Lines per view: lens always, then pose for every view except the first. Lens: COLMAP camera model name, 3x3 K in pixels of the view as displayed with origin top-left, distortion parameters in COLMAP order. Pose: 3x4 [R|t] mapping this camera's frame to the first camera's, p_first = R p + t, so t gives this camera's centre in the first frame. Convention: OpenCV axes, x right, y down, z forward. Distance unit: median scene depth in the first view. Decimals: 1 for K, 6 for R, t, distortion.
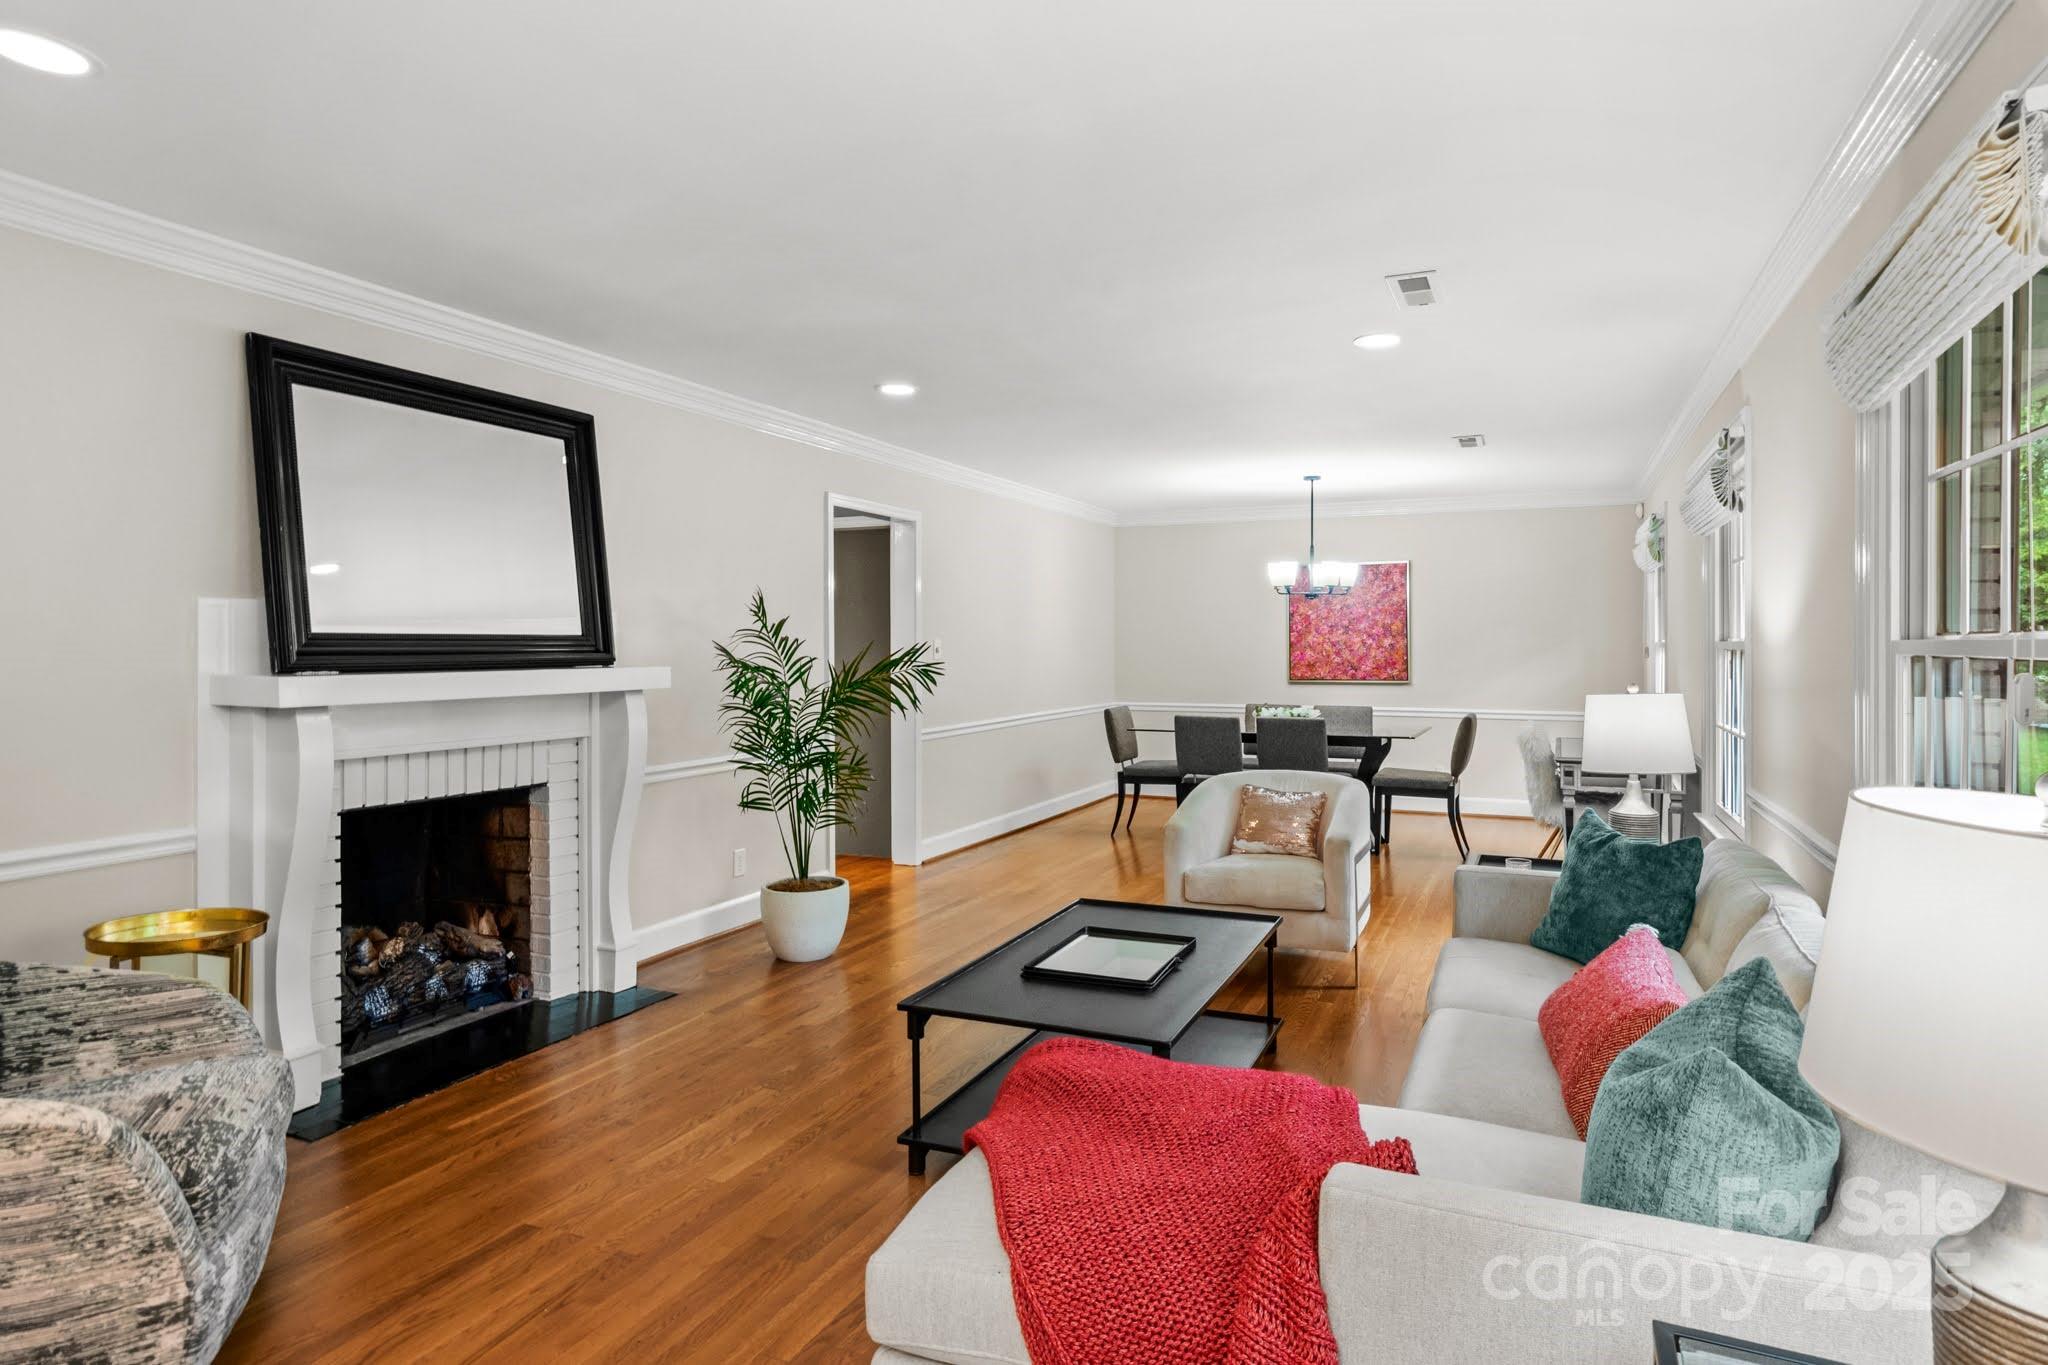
lens RADIAL K [[1120.3, 0, 1025.4], [0, 1120.3, 661.6], [0, 0, 1]] dist [0.004888, 0.000018]
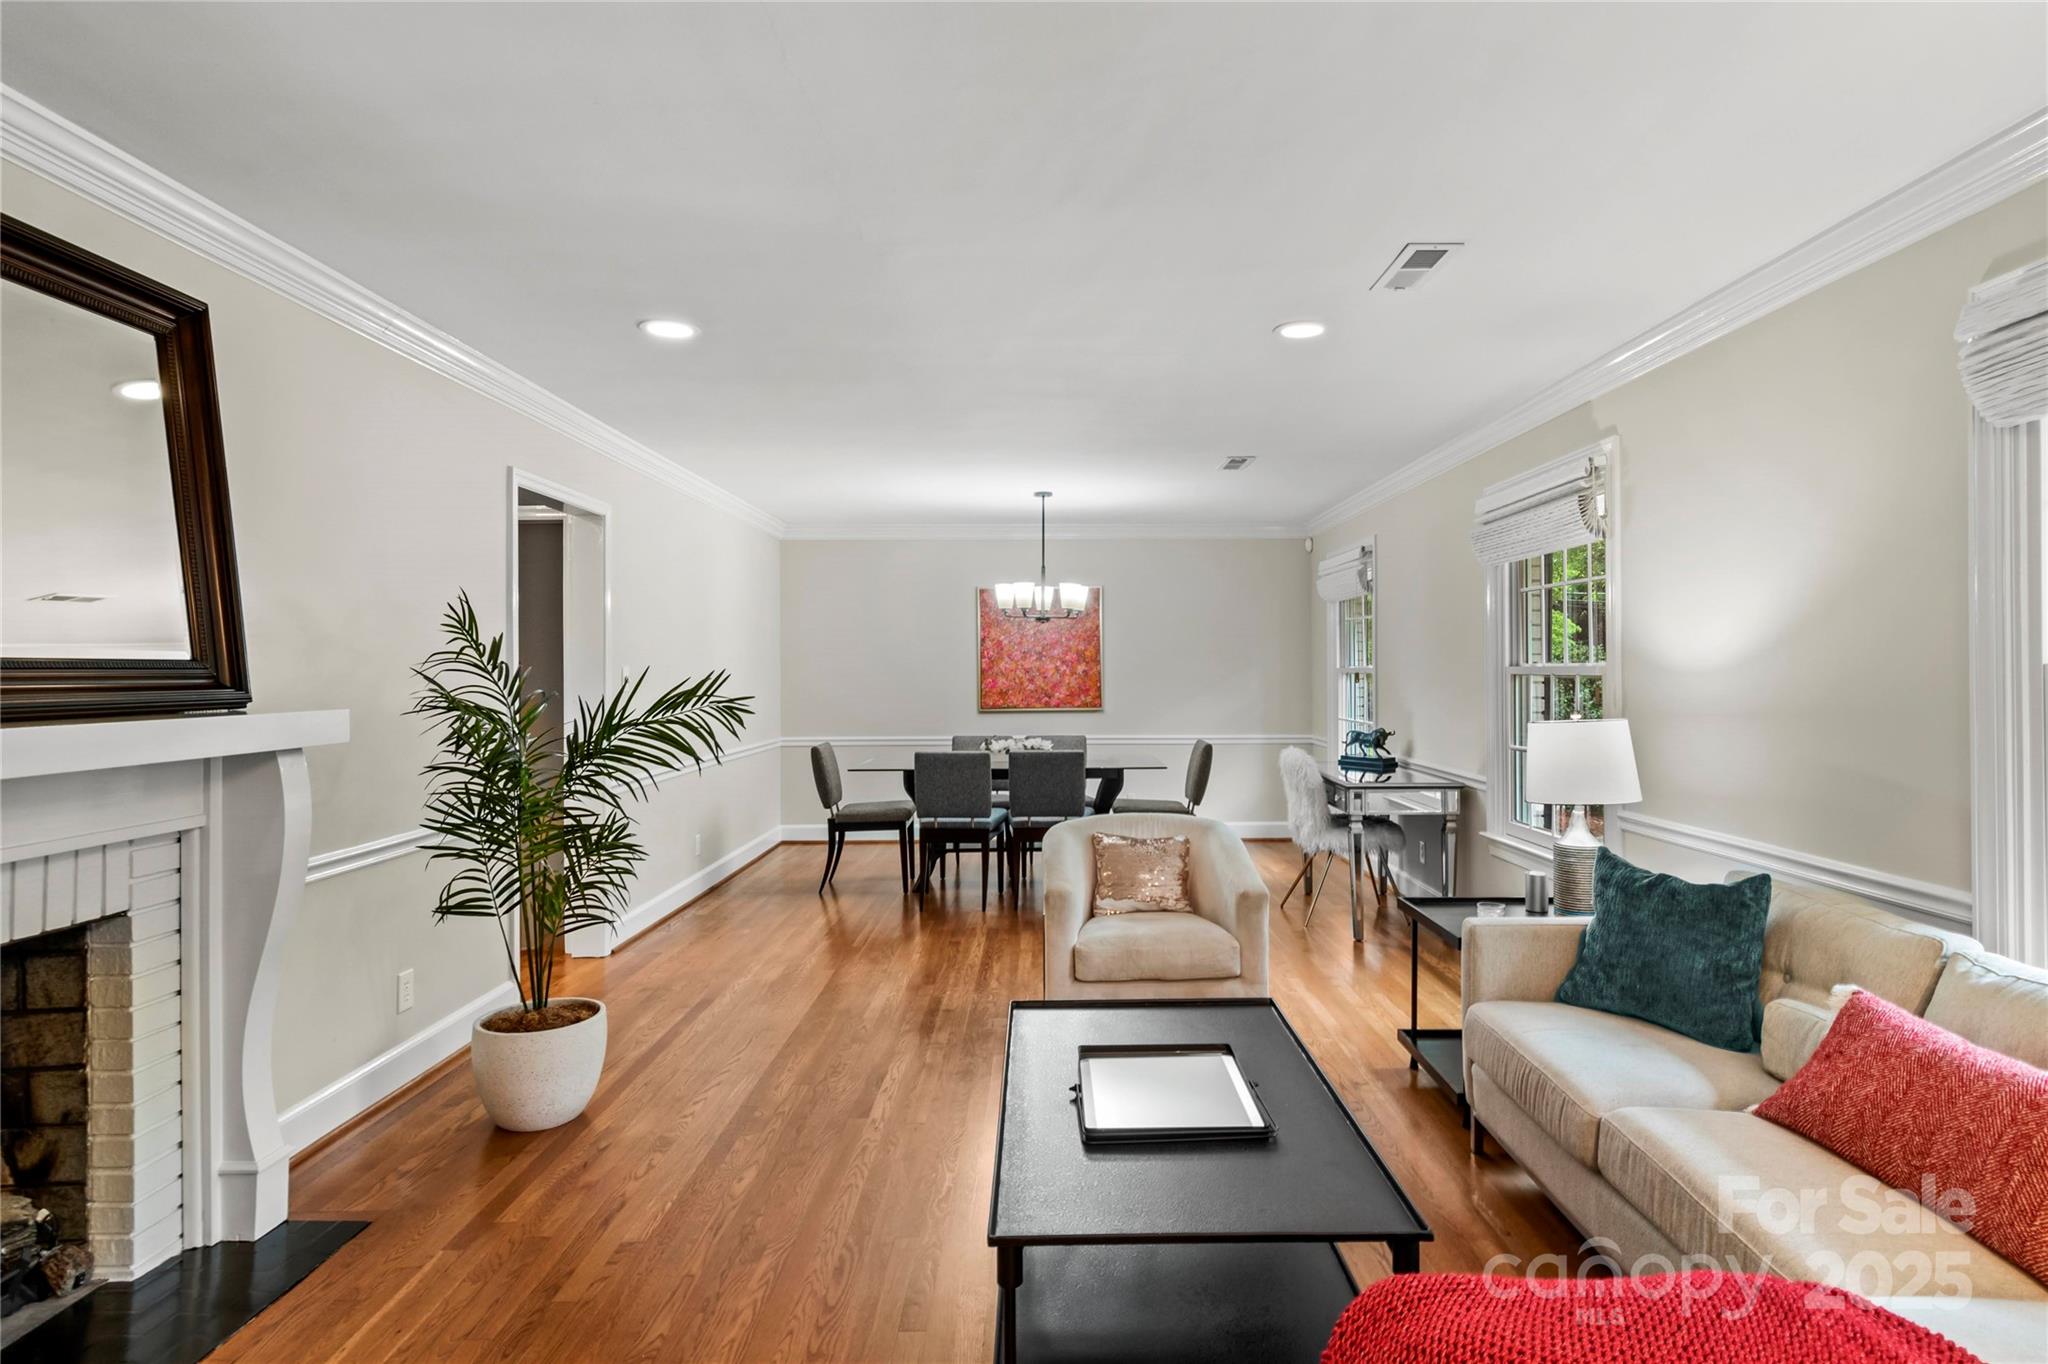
lens RADIAL K [[1120.3, 0, 1037.4], [0, 1120.3, 675.4], [0, 0, 1]] dist [0.004888, 0.000018]
pose [[0.912915, -0.005692, 0.408110, -0.204907], [0.010603, 0.999896, -0.009773, -0.004366], [-0.408011, 0.013249, 0.912881, 0.233613]]
